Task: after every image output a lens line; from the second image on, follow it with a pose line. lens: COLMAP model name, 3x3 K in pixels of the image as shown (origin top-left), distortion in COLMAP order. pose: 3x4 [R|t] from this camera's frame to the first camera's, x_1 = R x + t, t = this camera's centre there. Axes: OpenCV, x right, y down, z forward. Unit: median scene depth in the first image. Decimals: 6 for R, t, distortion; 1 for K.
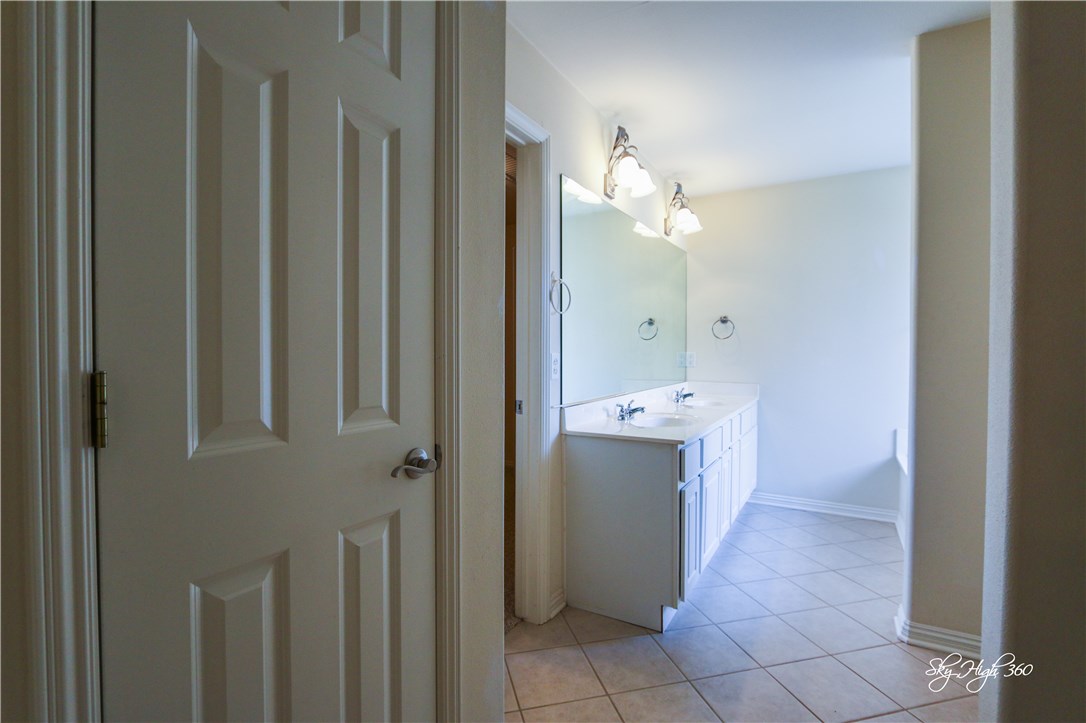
lens RADIAL K [[514.5, 0, 543.0], [0, 514.5, 361.5], [0, 0, 1]] dist [-0.002770, -0.000298]
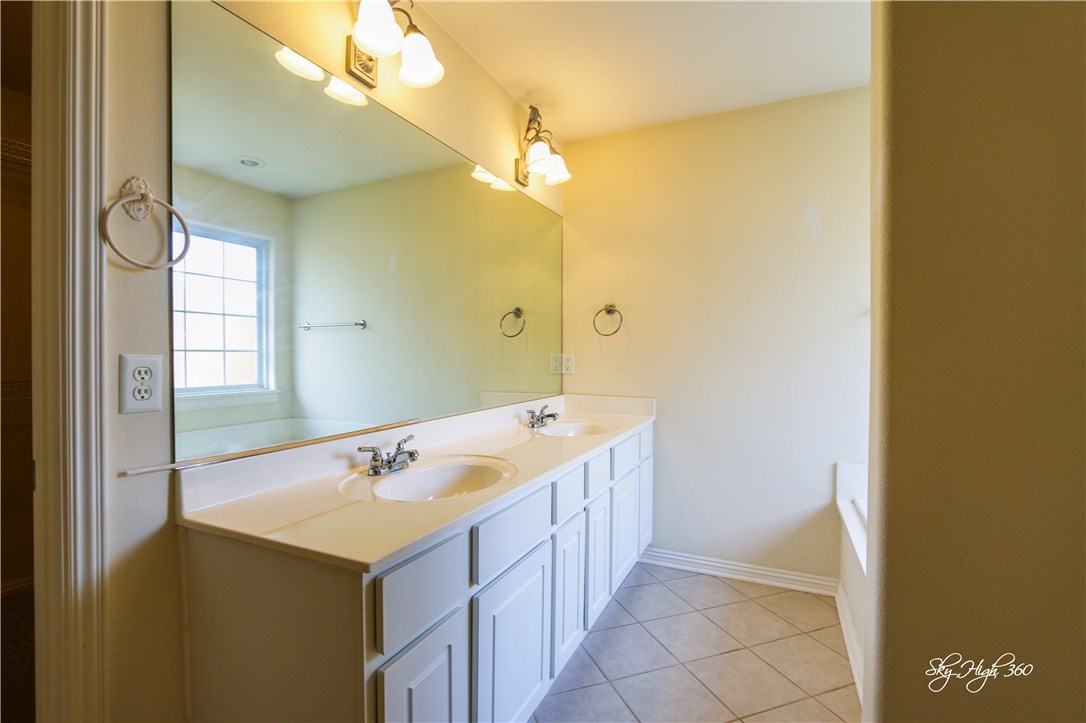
lens RADIAL K [[492.5, 0, 538.2], [0, 492.5, 359.6], [0, 0, 1]] dist [-0.019323, 0.000132]
pose [[0.995812, 0.000209, 0.091424, 0.200749], [0.000530, 0.999967, -0.008053, -0.005363], [-0.091423, 0.008068, 0.995779, 0.339152]]
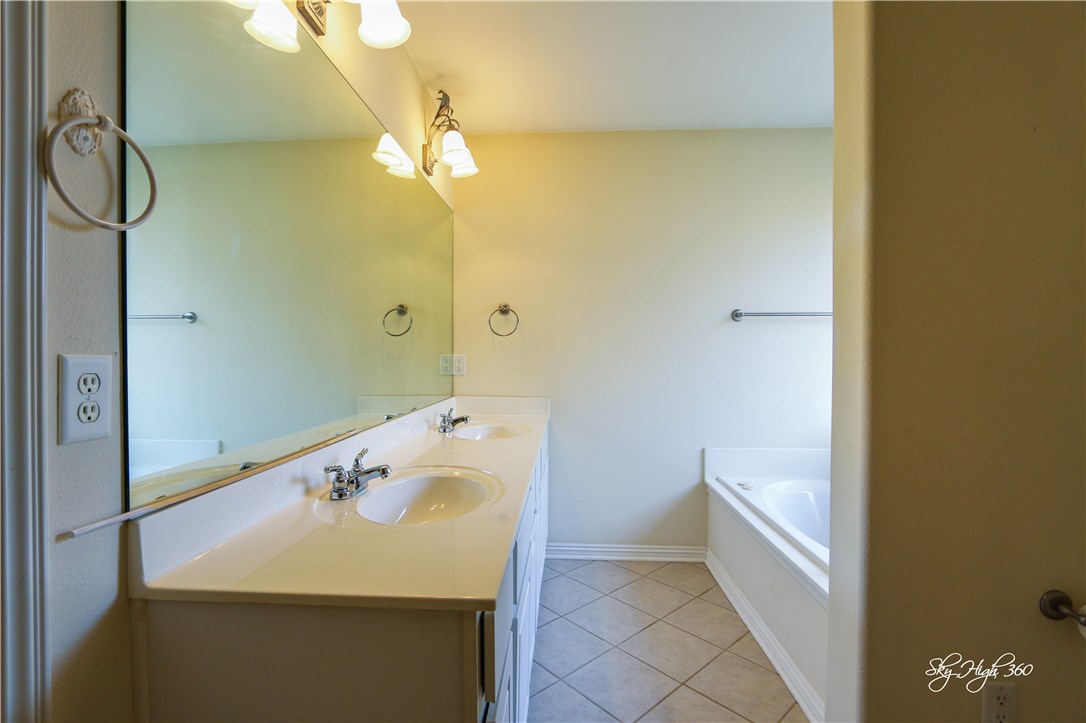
lens RADIAL K [[492.5, 0, 538.2], [0, 492.5, 359.6], [0, 0, 1]] dist [-0.019323, 0.000132]
pose [[0.889356, -0.002869, 0.457206, 0.082604], [0.006893, 0.999951, -0.007133, -0.006096], [-0.457163, 0.009496, 0.889332, 0.386635]]
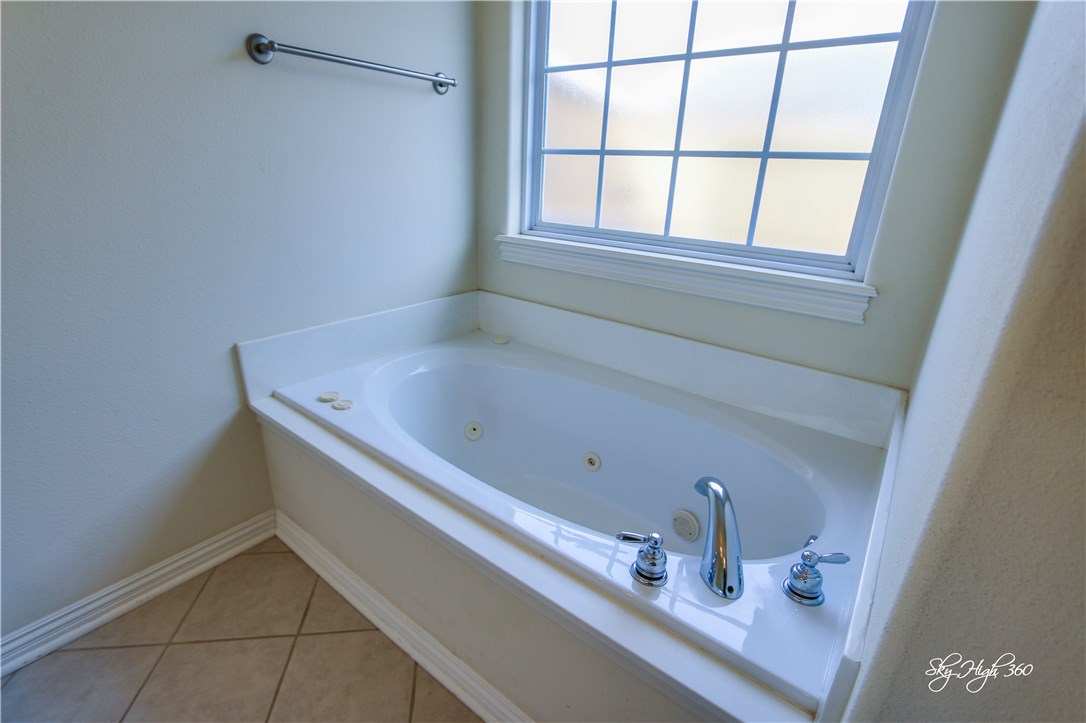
lens RADIAL K [[514.5, 0, 543.0], [0, 514.5, 361.5], [0, 0, 1]] dist [-0.002770, -0.000298]
pose [[0.130552, -0.358752, 0.924258, 0.309544], [-0.015095, 0.931410, 0.363660, -0.008824], [-0.991327, -0.061428, 0.116182, 0.653316]]
